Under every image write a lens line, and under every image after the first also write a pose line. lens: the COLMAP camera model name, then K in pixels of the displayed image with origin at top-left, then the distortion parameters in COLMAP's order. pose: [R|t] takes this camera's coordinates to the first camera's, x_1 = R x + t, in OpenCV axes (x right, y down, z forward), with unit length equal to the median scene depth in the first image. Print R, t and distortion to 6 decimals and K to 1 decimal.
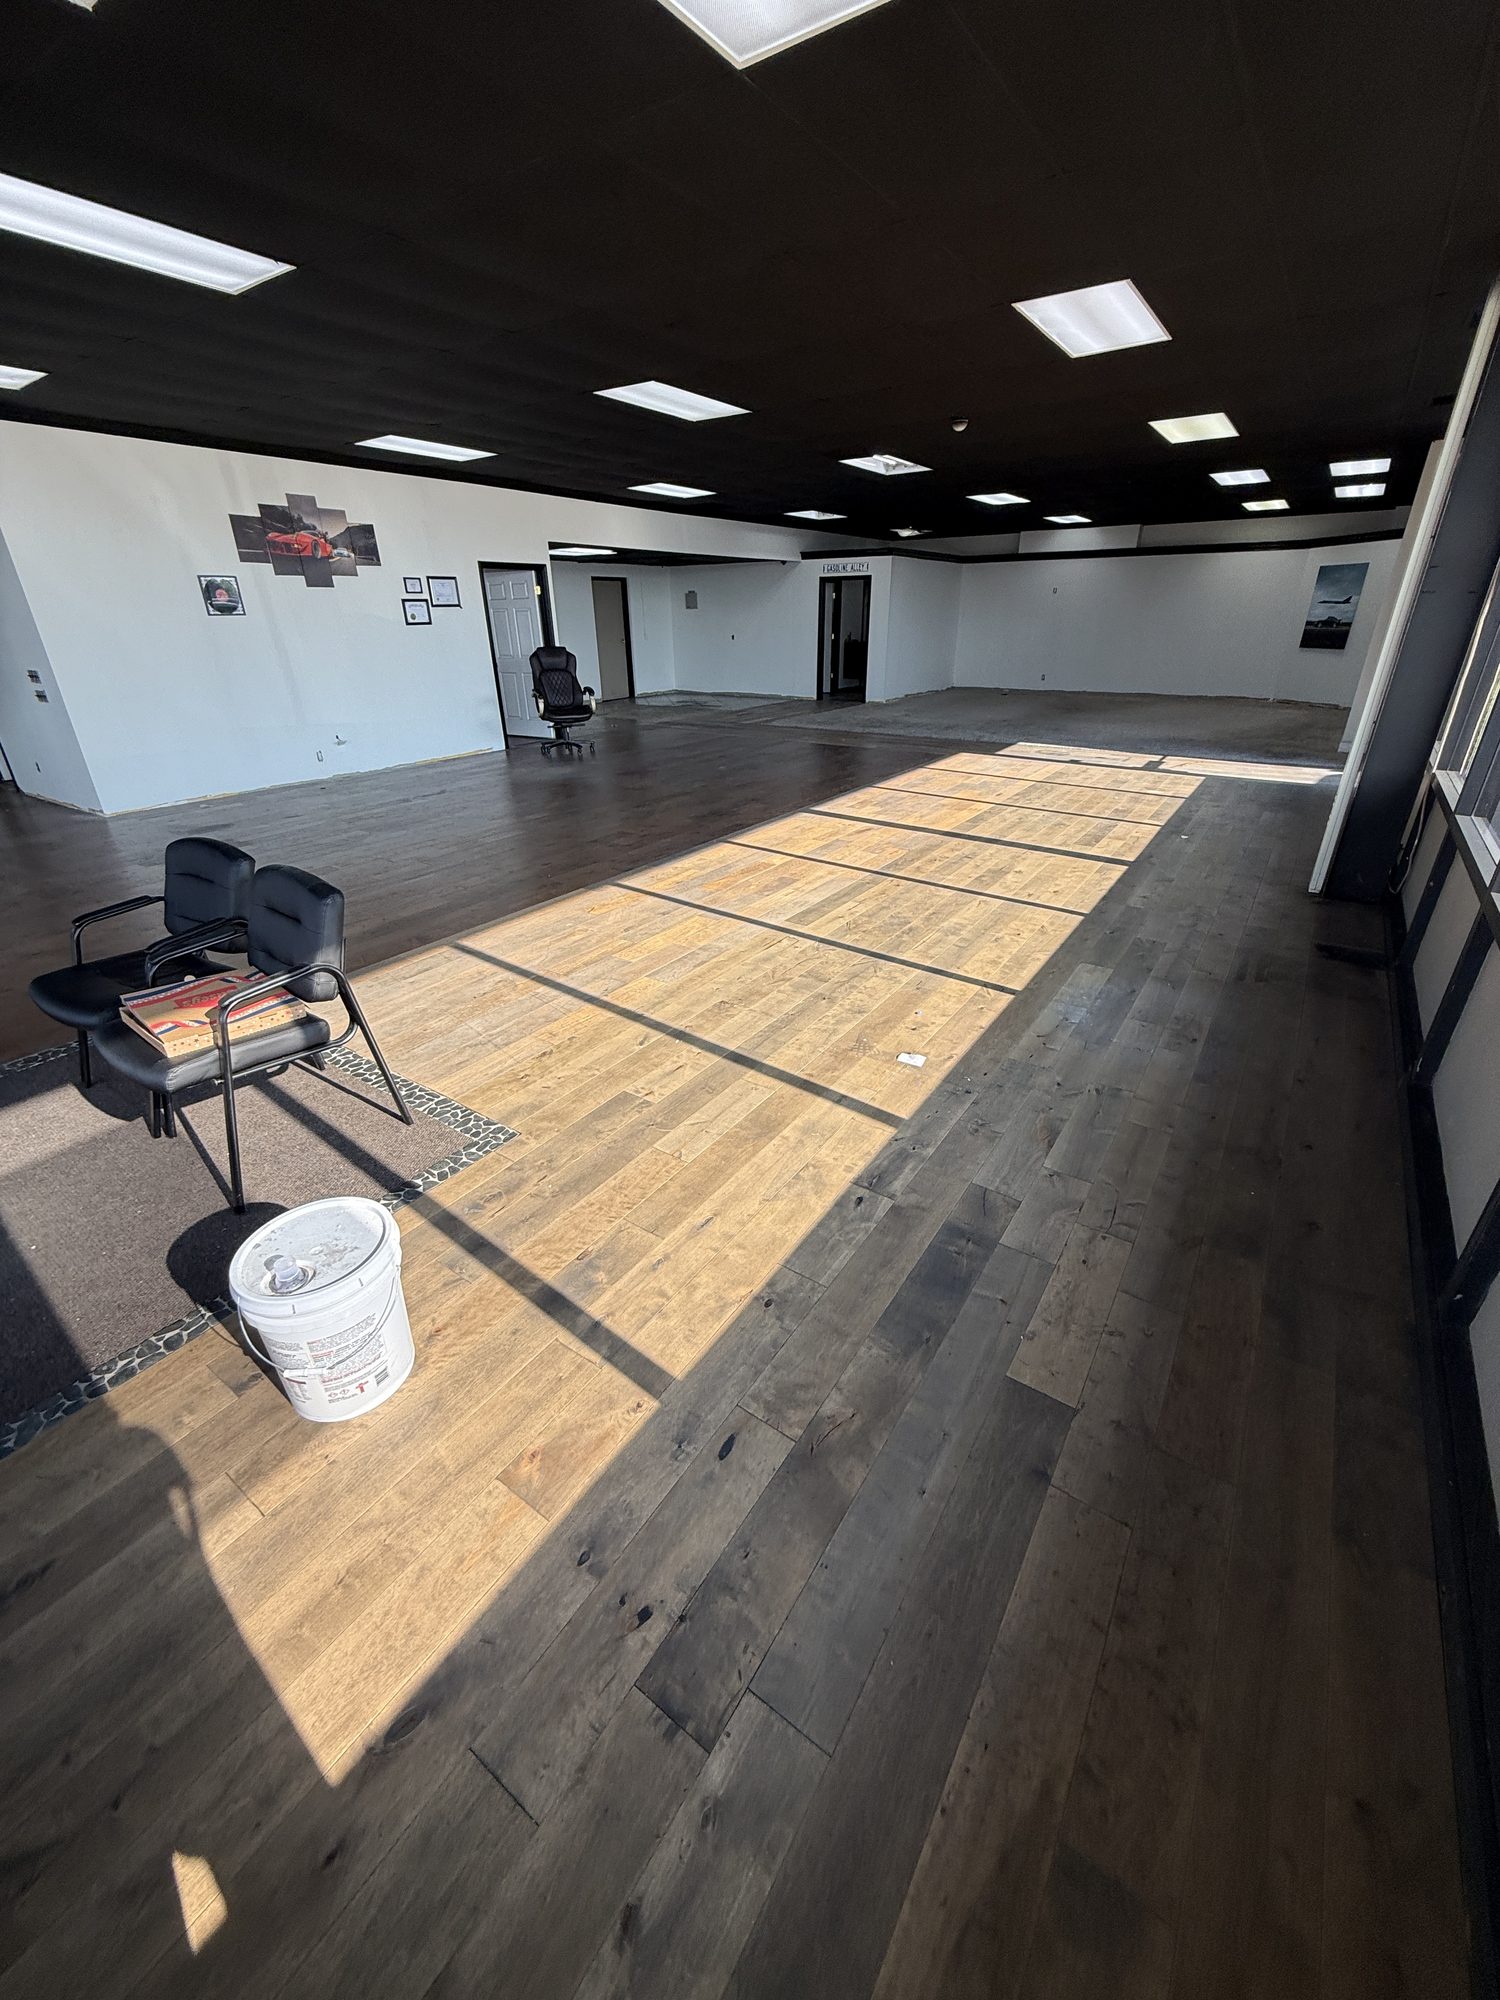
lens RADIAL K [[791.0, 0, 754.5], [0, 791.0, 996.3], [0, 0, 1]] dist [0.000806, 0.000806]
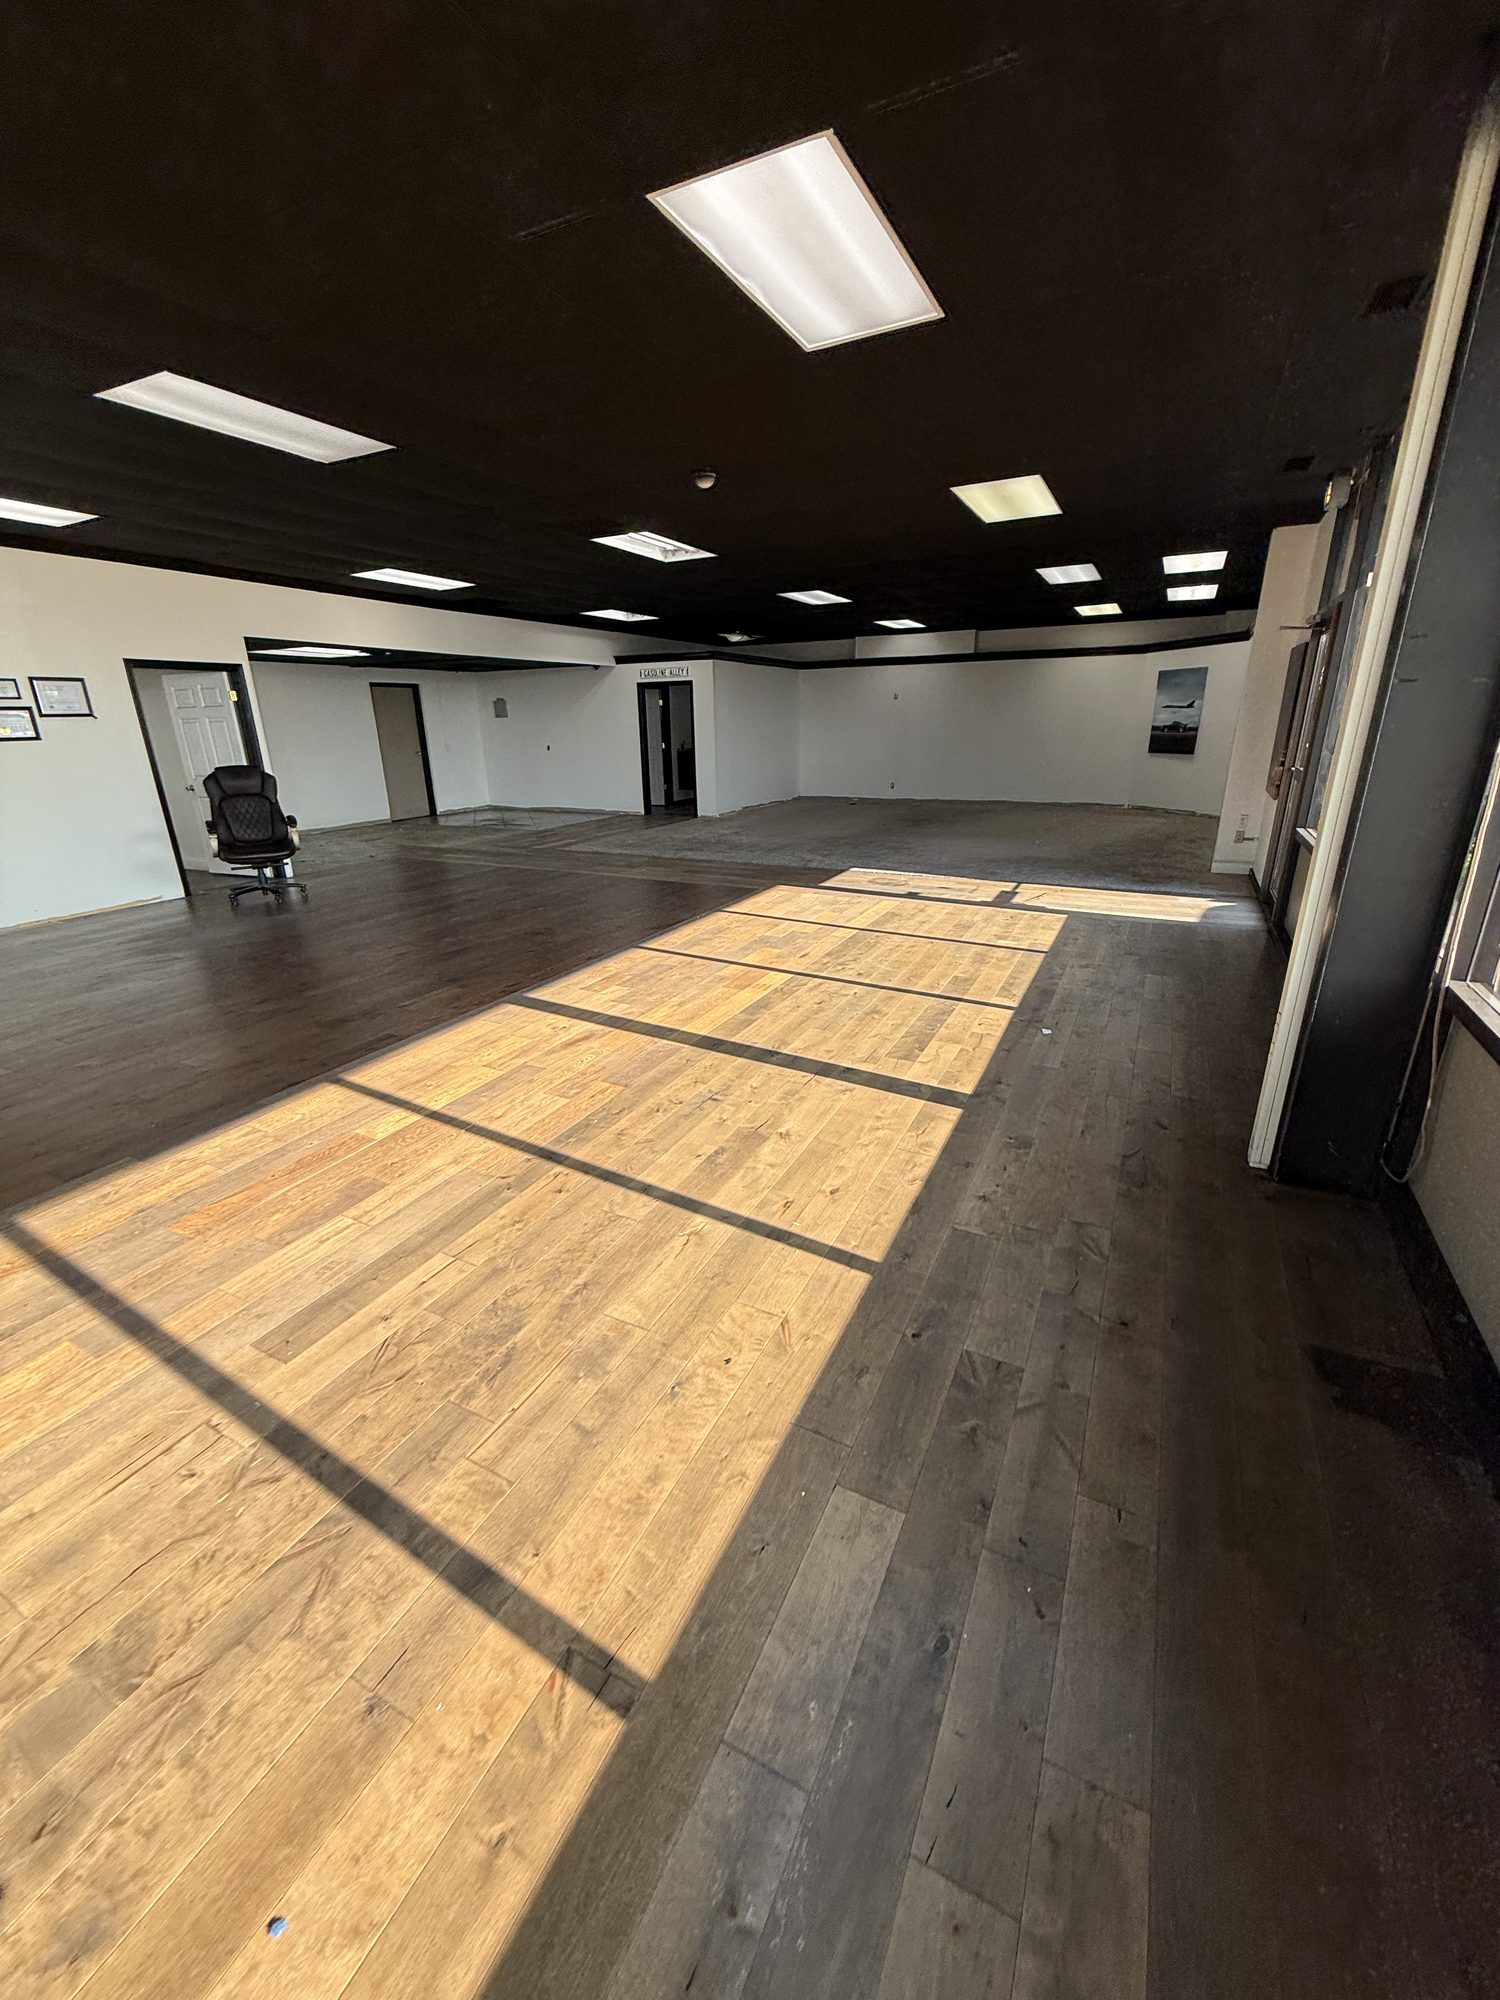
lens RADIAL K [[791.0, 0, 751.3], [0, 791.0, 997.4], [0, 0, 1]] dist [0.000806, 0.000806]
pose [[0.991911, -0.048000, 0.117509, 0.145059], [0.061173, 0.991914, -0.111192, -0.115958], [-0.111222, 0.117481, 0.986827, 0.240445]]
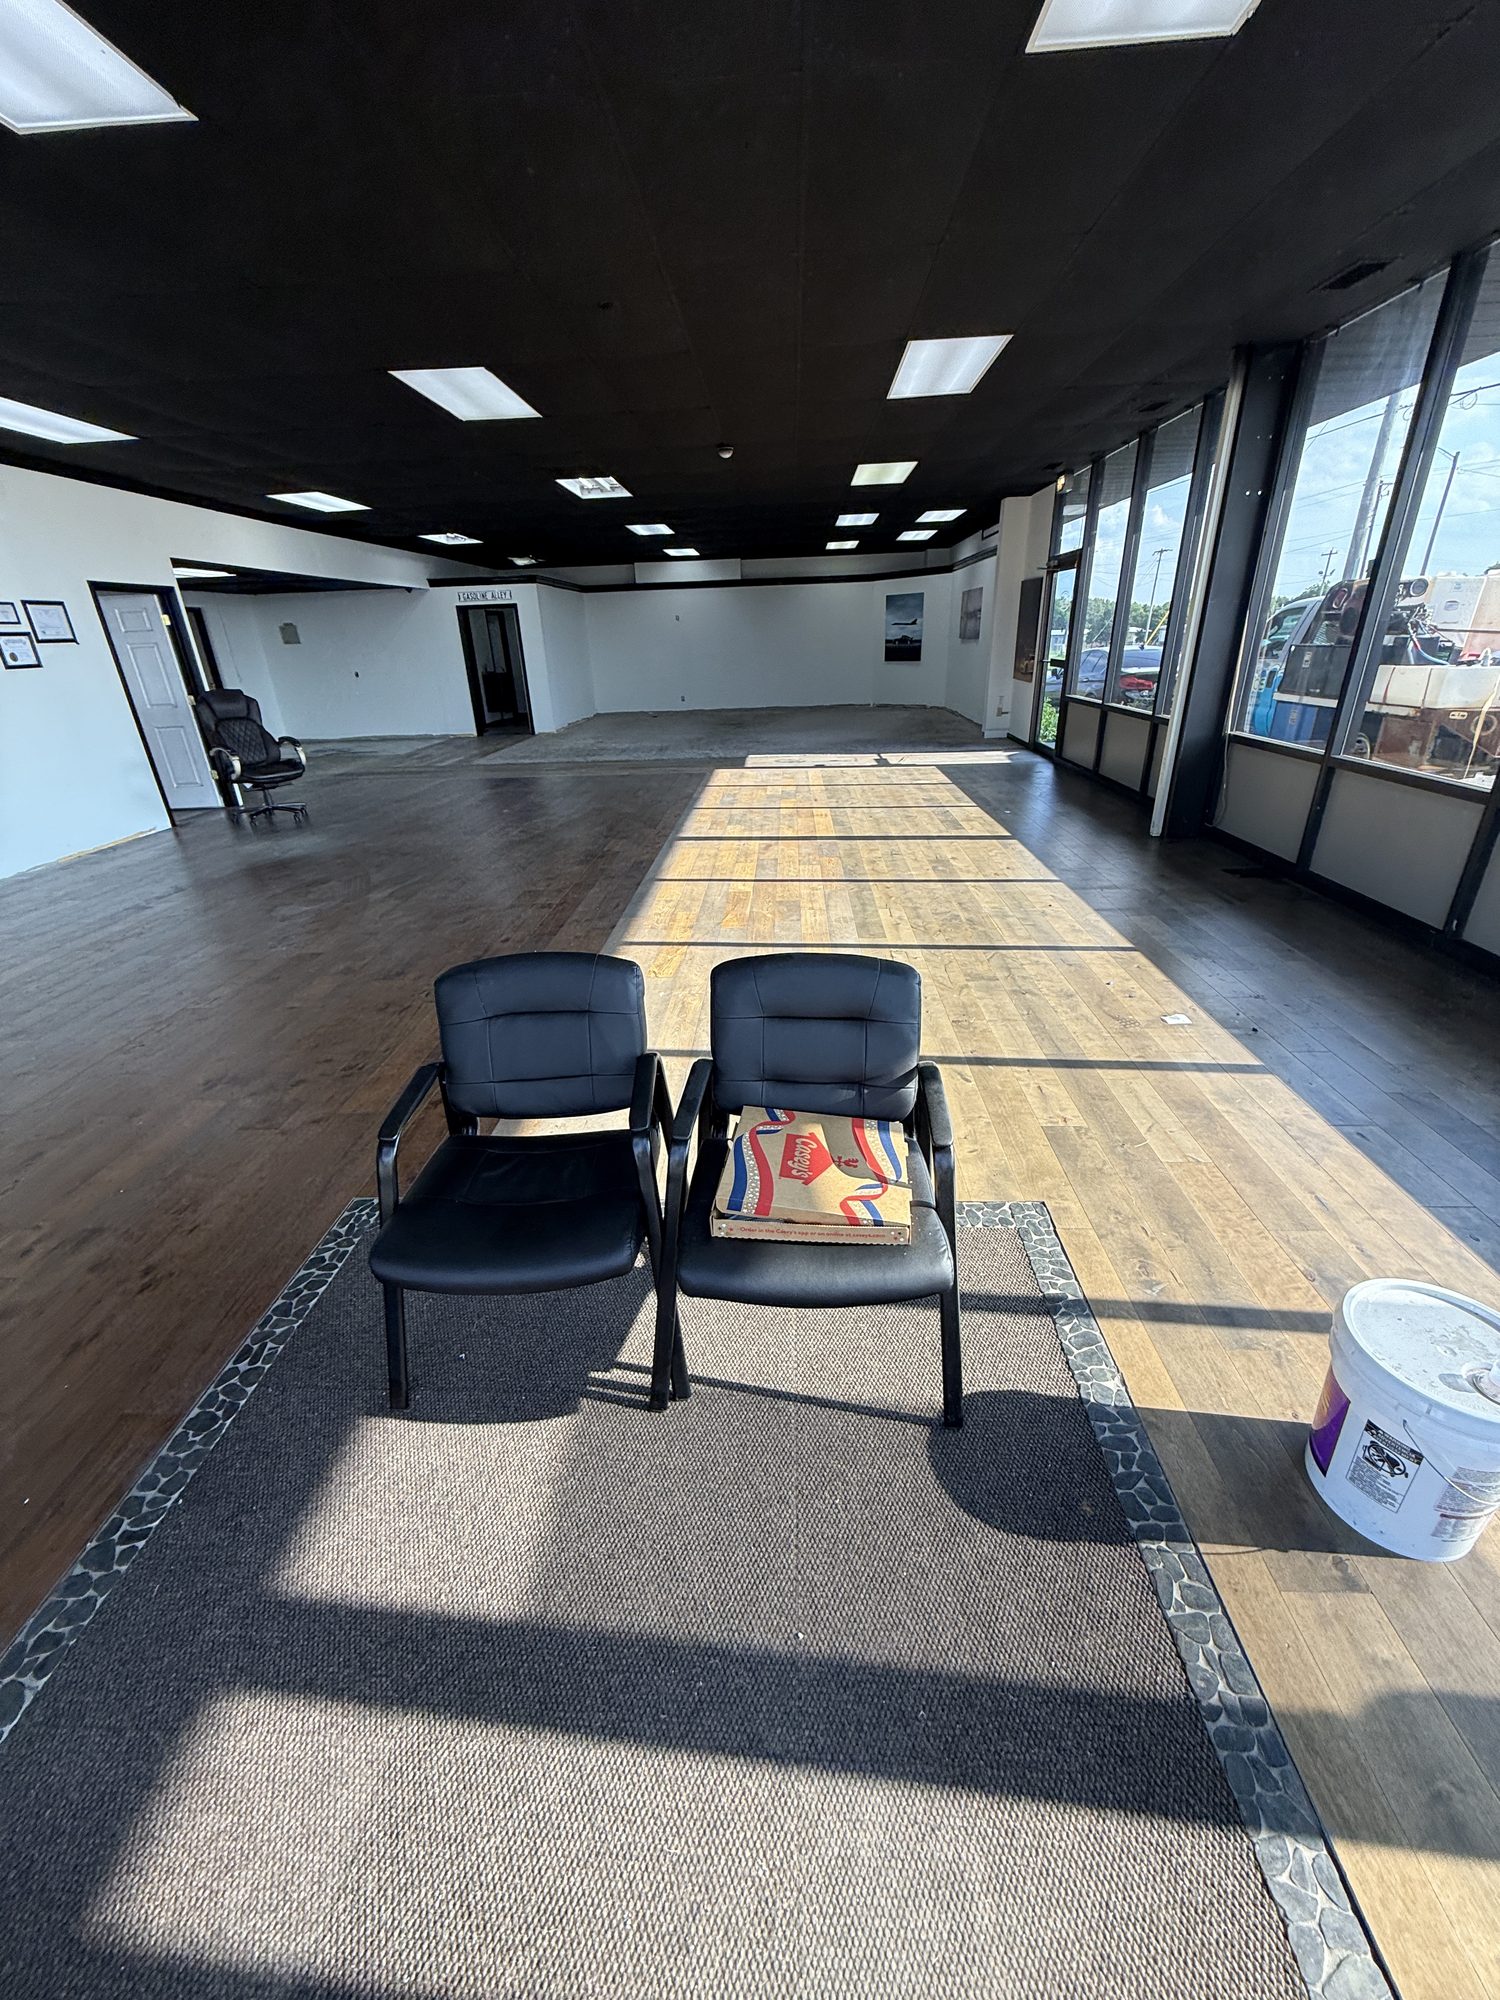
lens RADIAL K [[791.0, 0, 749.0], [0, 791.0, 996.2], [0, 0, 1]] dist [0.000806, 0.000806]
pose [[0.850913, -0.235674, 0.469472, -0.275682], [0.252331, 0.967230, 0.028202, -0.044455], [-0.460734, 0.094465, 0.882497, 0.109035]]
